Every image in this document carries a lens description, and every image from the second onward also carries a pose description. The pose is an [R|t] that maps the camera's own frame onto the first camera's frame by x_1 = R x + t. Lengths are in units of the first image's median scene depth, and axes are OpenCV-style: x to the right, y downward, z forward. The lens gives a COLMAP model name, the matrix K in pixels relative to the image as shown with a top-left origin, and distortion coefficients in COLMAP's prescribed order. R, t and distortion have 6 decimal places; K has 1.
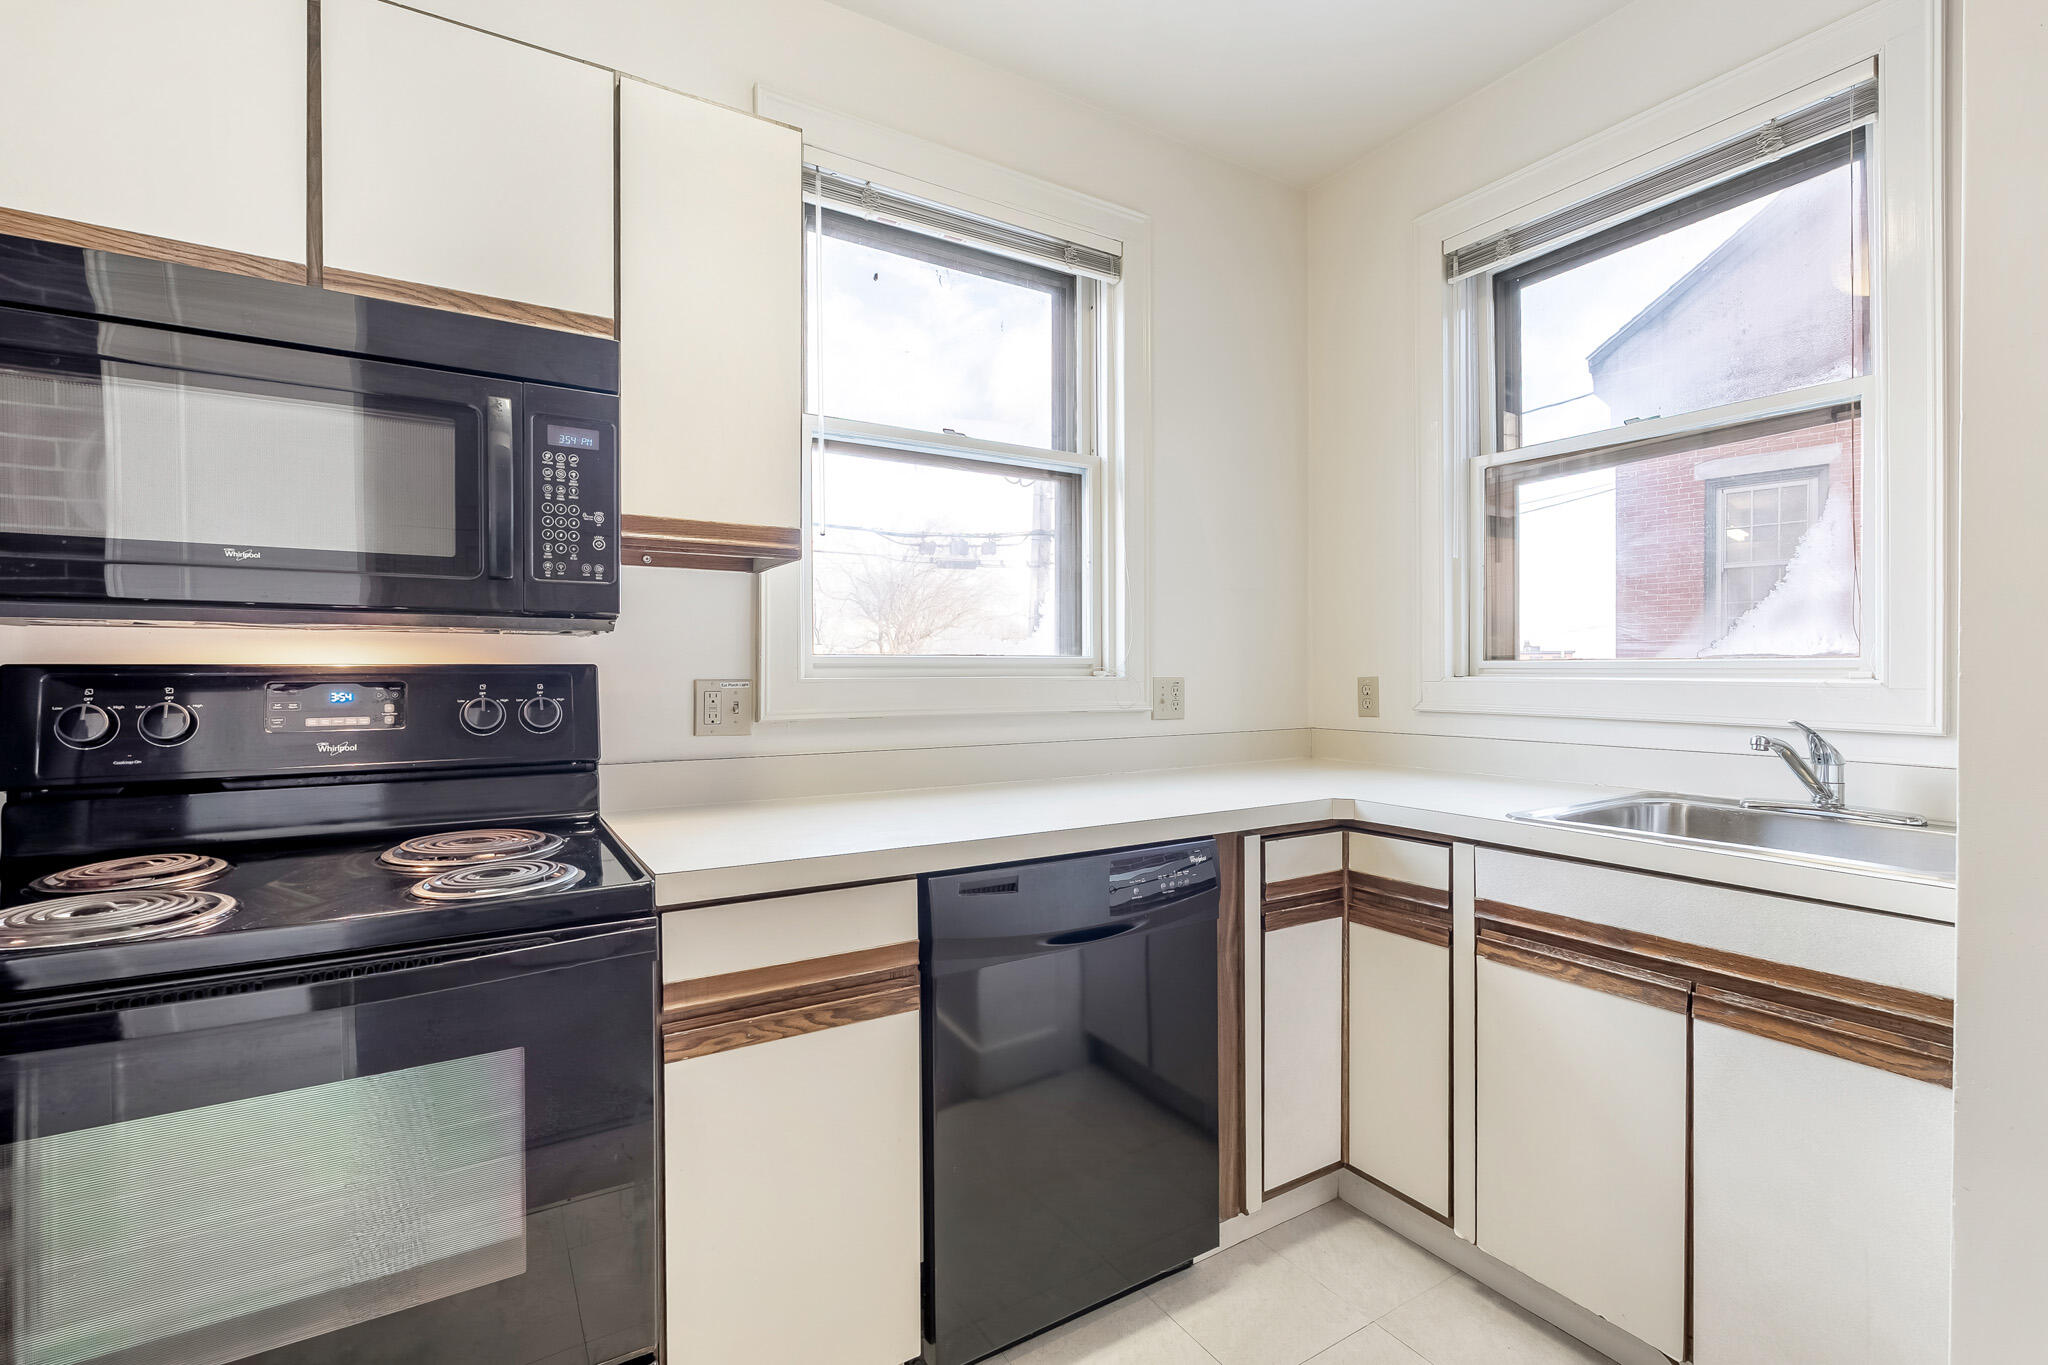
lens RADIAL K [[929.7, 0, 1033.0], [0, 929.7, 678.6], [0, 0, 1]] dist [0.003524, 0.000265]
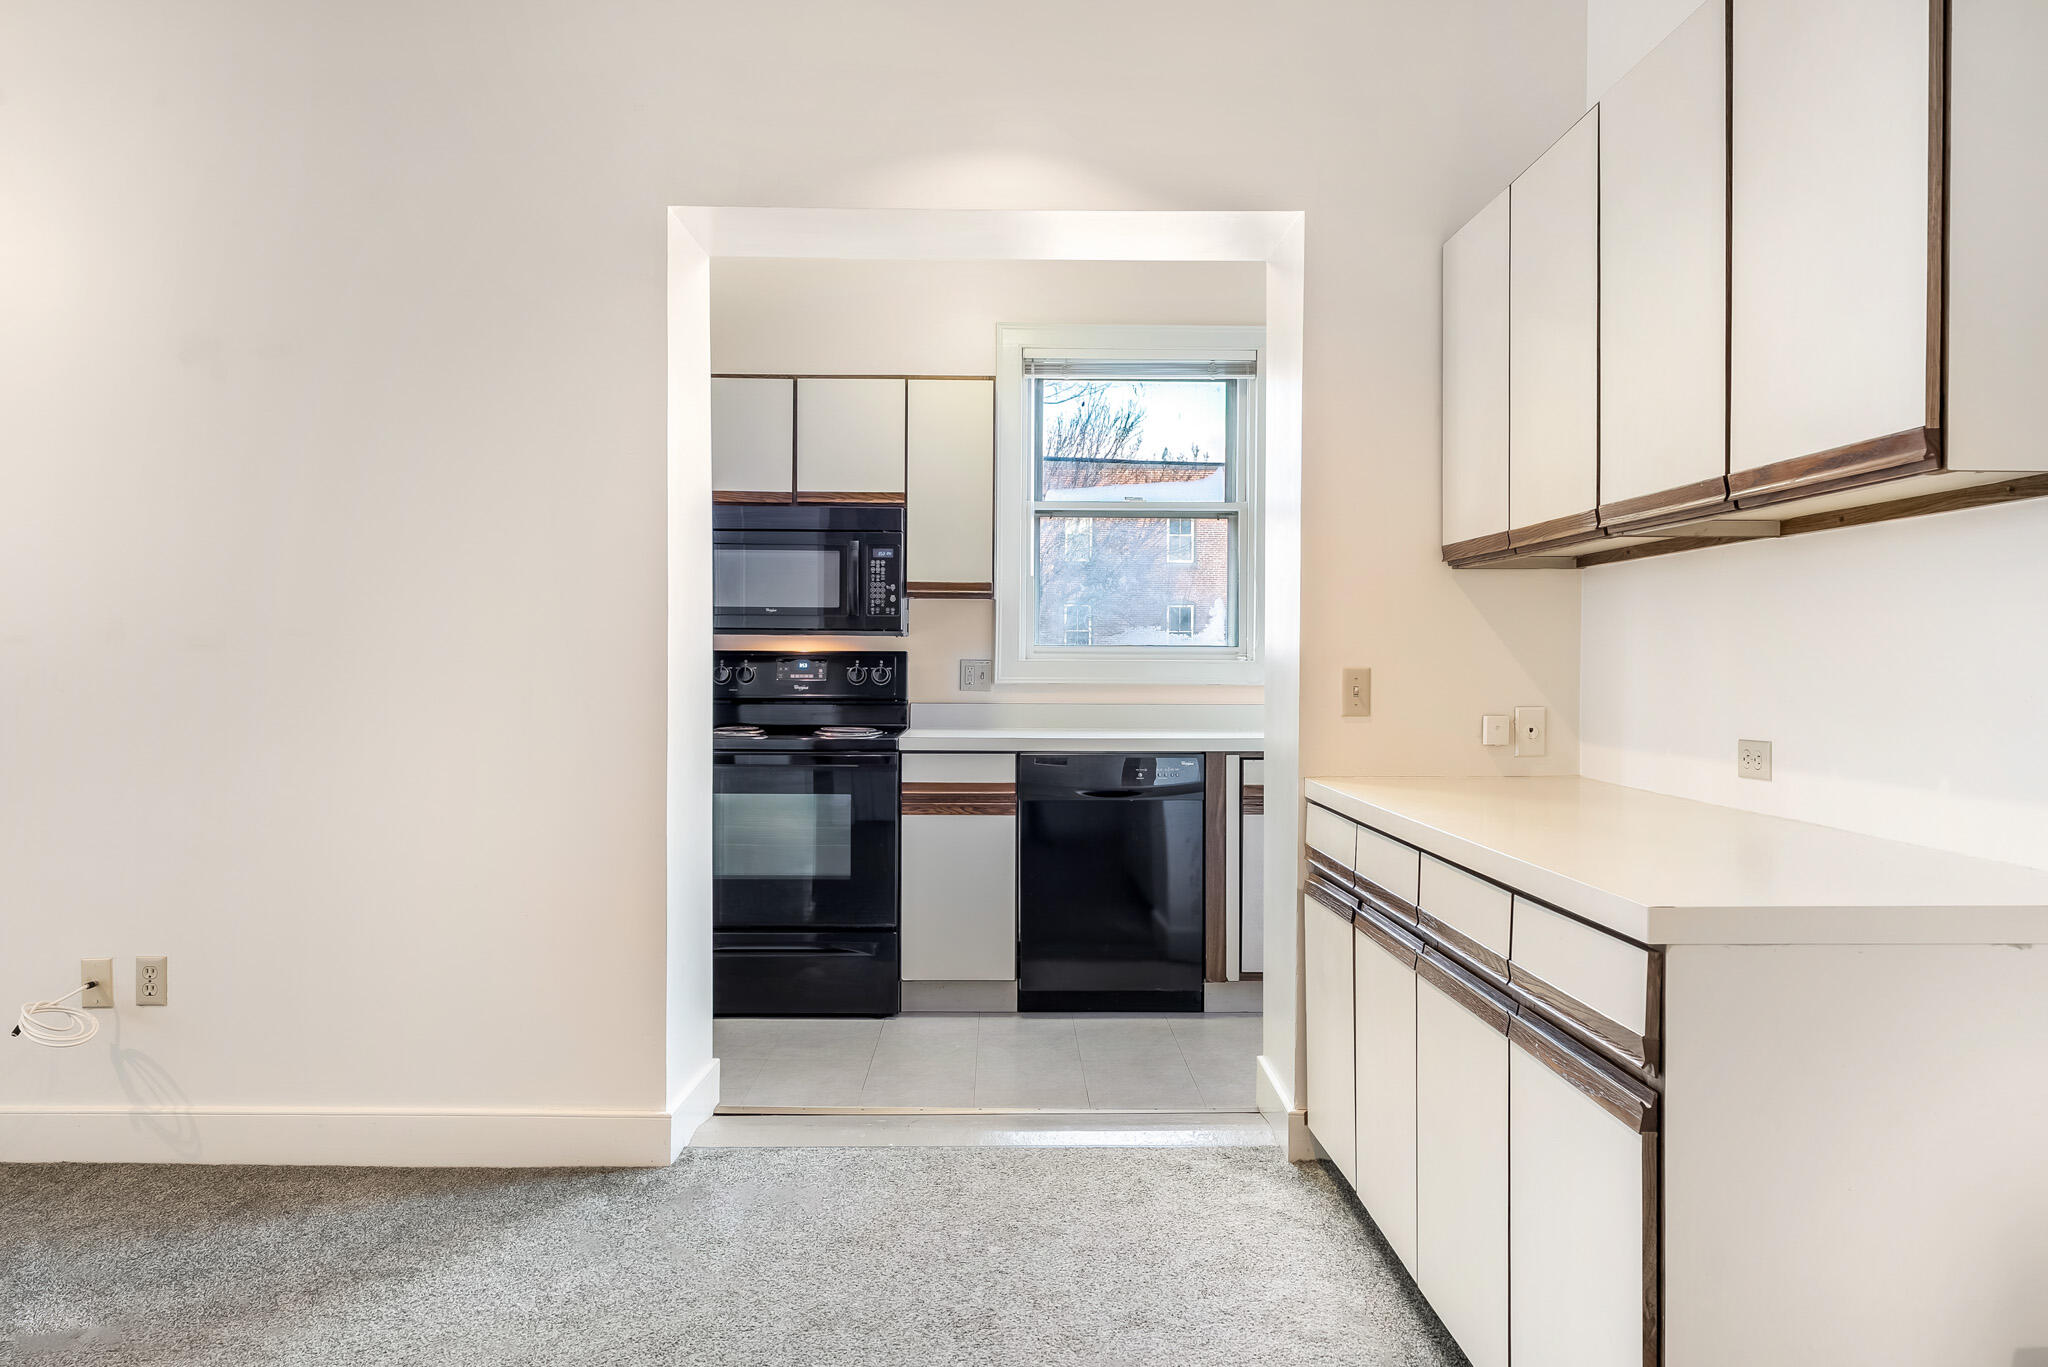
lens RADIAL K [[1533.8, 0, 1010.0], [0, 1533.8, 678.0], [0, 0, 1]] dist [0.000827, -0.003173]
pose [[0.861572, 0.017235, -0.507343, 1.585806], [-0.011785, 0.999833, 0.013953, -0.006902], [0.507499, -0.006043, 0.861631, -1.960333]]
